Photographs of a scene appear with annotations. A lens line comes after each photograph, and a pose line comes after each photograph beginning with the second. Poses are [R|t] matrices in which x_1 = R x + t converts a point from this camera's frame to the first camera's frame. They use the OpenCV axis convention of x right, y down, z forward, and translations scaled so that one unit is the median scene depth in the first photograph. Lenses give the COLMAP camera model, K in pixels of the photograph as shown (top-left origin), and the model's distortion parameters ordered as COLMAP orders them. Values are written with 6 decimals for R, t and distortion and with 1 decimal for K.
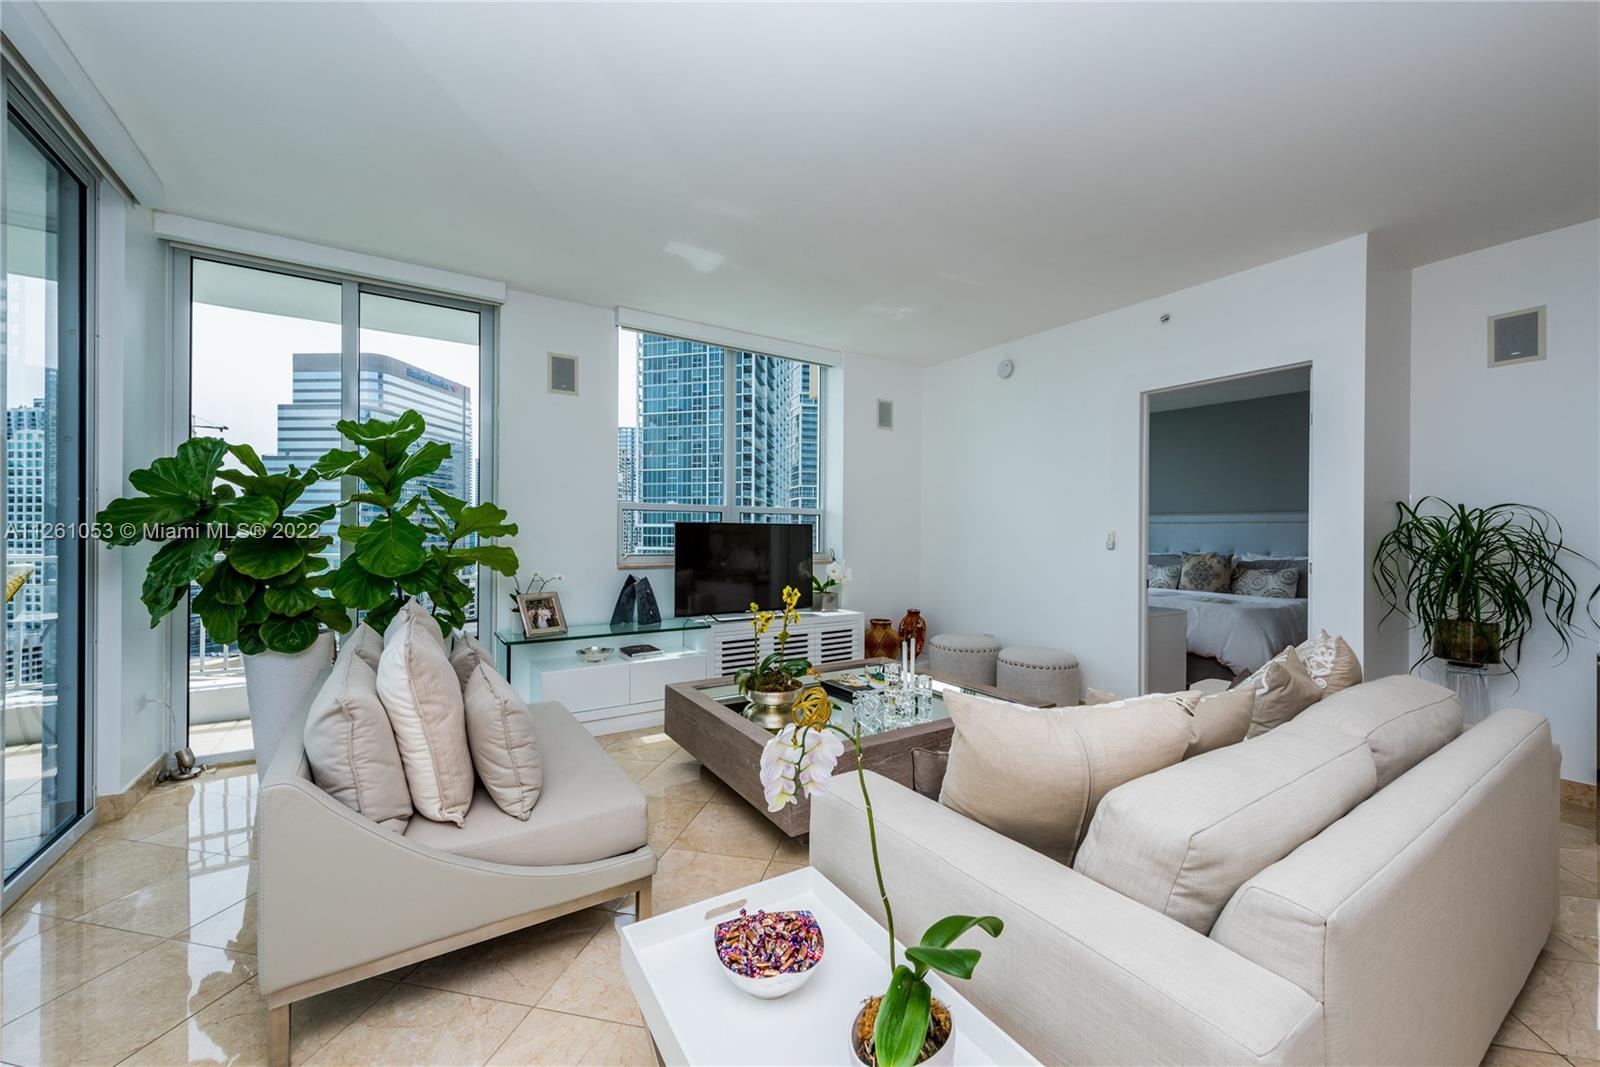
lens RADIAL K [[620.8, 0, 801.3], [0, 620.8, 534.5], [0, 0, 1]] dist [0.016679, -0.006305]
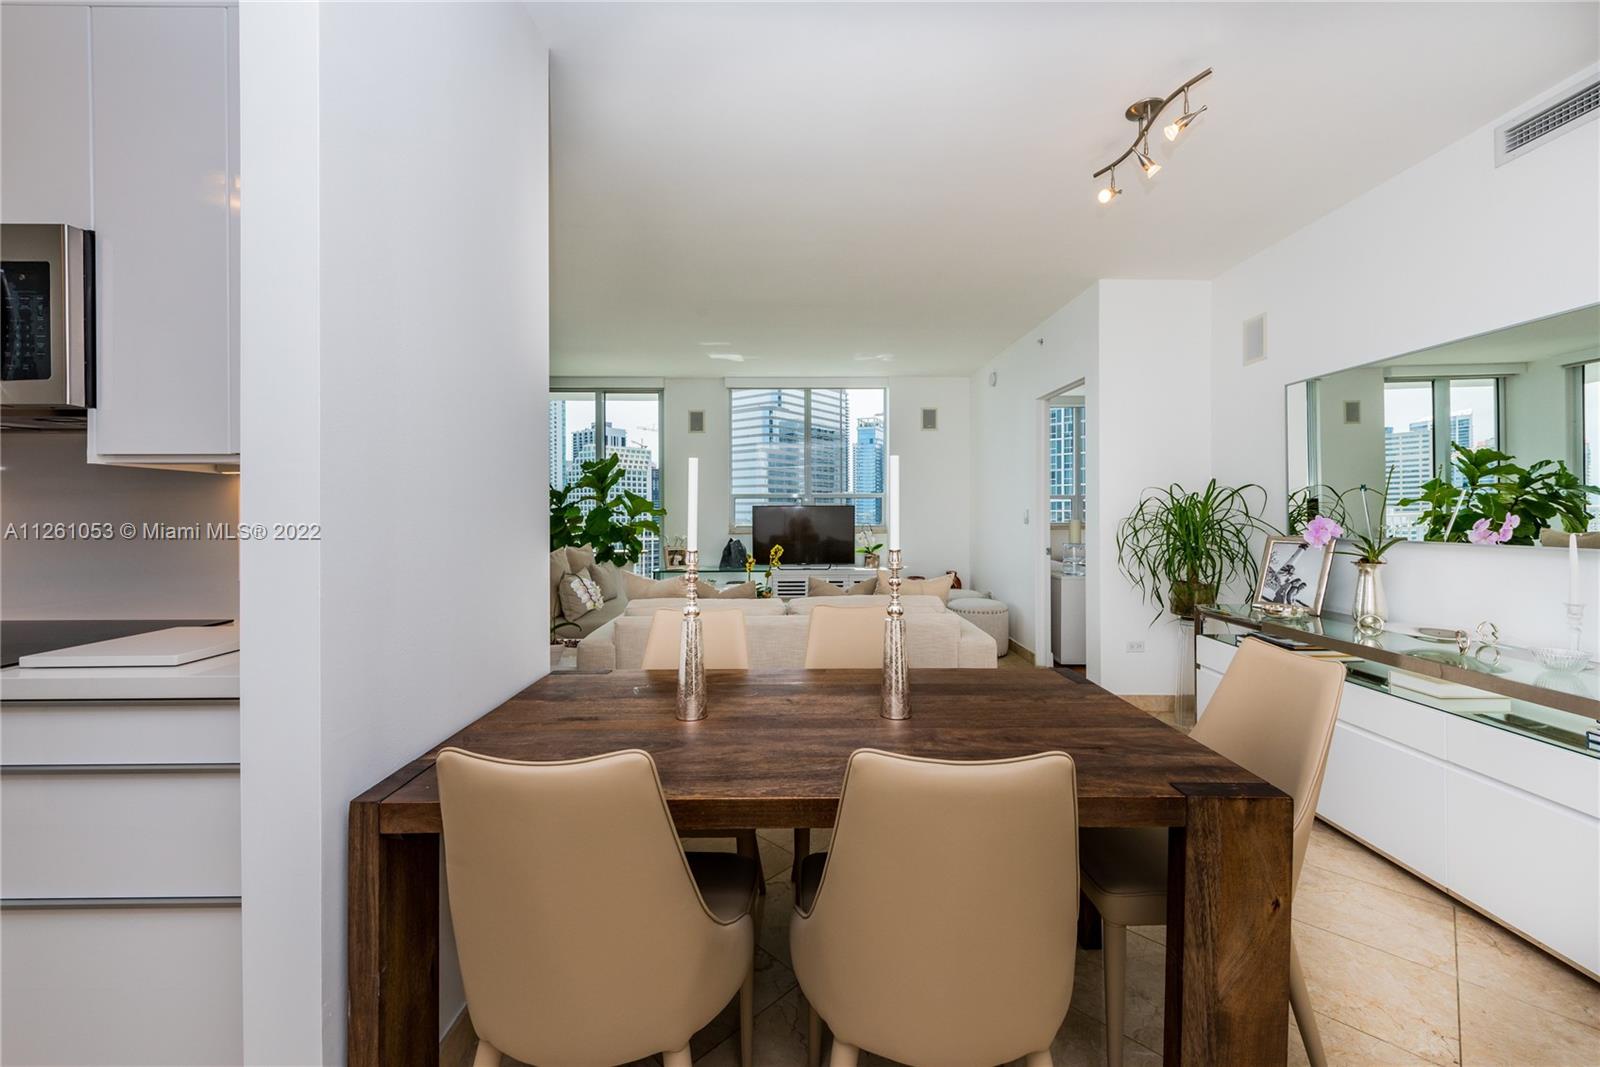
lens RADIAL K [[628.8, 0, 805.2], [0, 628.8, 511.5], [0, 0, 1]] dist [0.018494, -0.006469]
pose [[0.847264, -0.007755, -0.531115, 0.869638], [0.008892, 0.999960, -0.000416, -0.003844], [0.531097, -0.004370, 0.847300, -0.352174]]
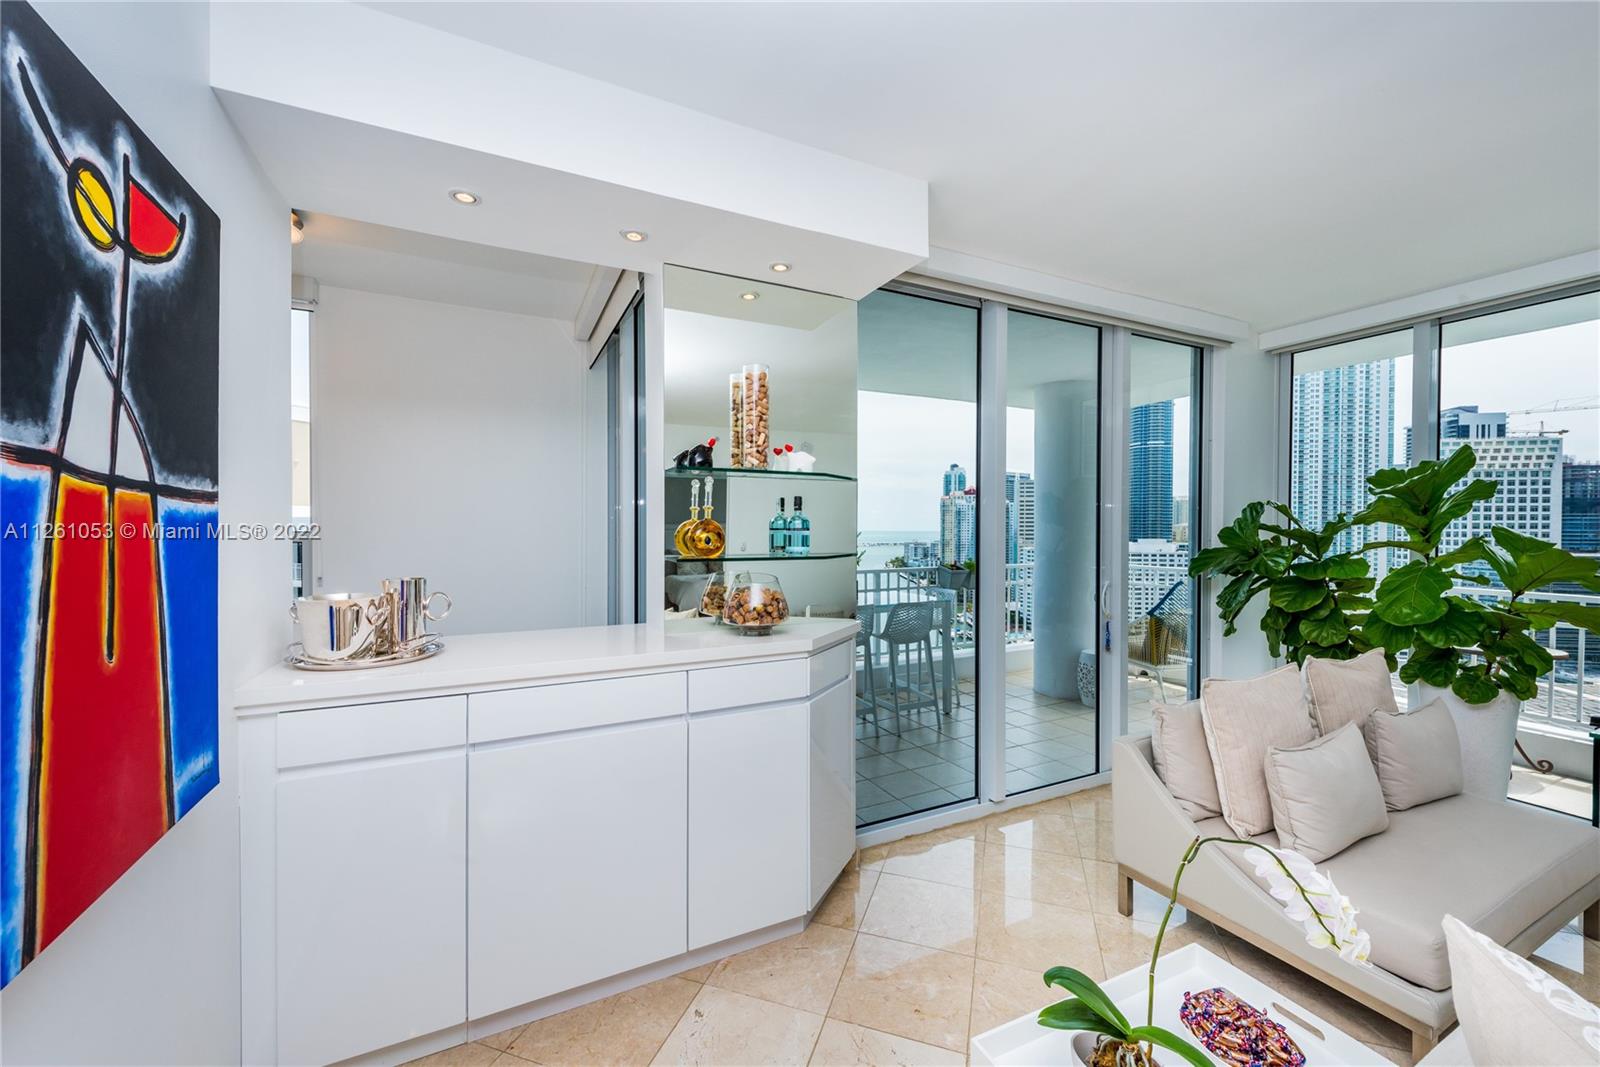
lens RADIAL K [[620.8, 0, 801.3], [0, 620.8, 534.5], [0, 0, 1]] dist [0.016679, -0.006305]
pose [[-0.108126, 0.004153, -0.994129, 0.353873], [-0.001936, 0.999988, 0.004388, -0.063861], [0.994135, 0.002399, -0.108117, 0.120769]]
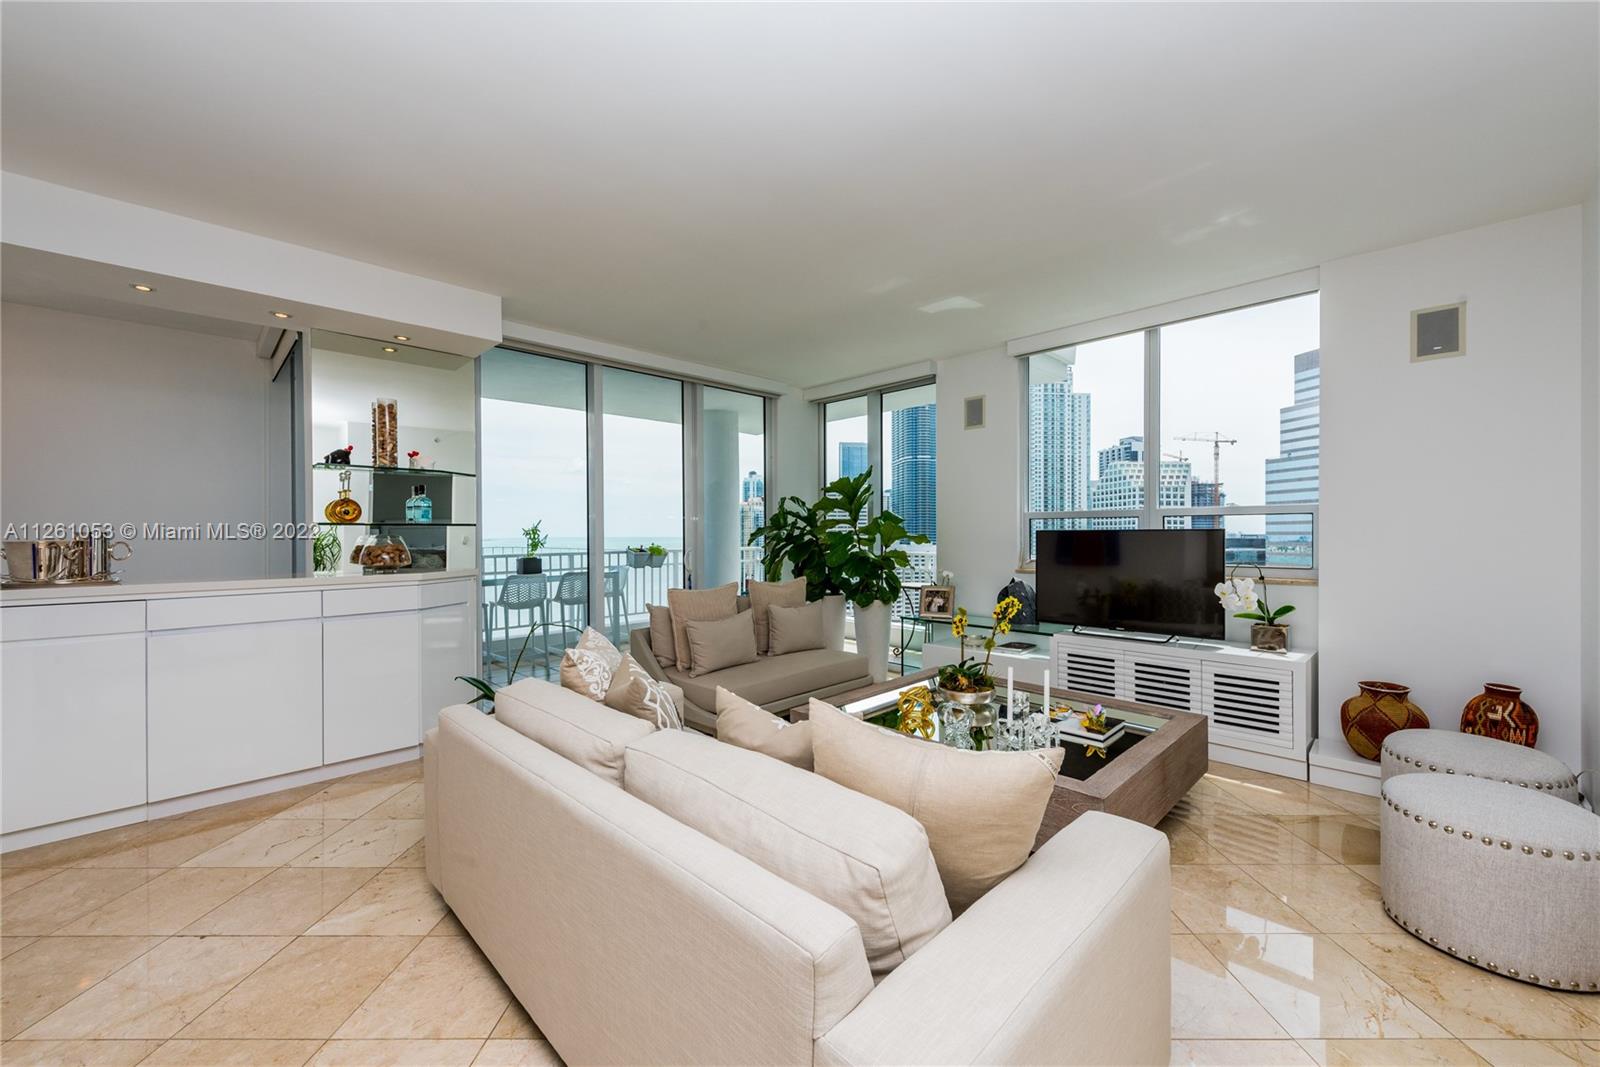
lens RADIAL K [[620.8, 0, 801.3], [0, 620.8, 534.5], [0, 0, 1]] dist [0.016679, -0.006305]
pose [[0.207542, -0.005322, -0.978212, 0.821361], [0.006616, 0.999970, -0.004037, -0.012528], [0.978204, -0.005634, 0.207571, 0.438068]]
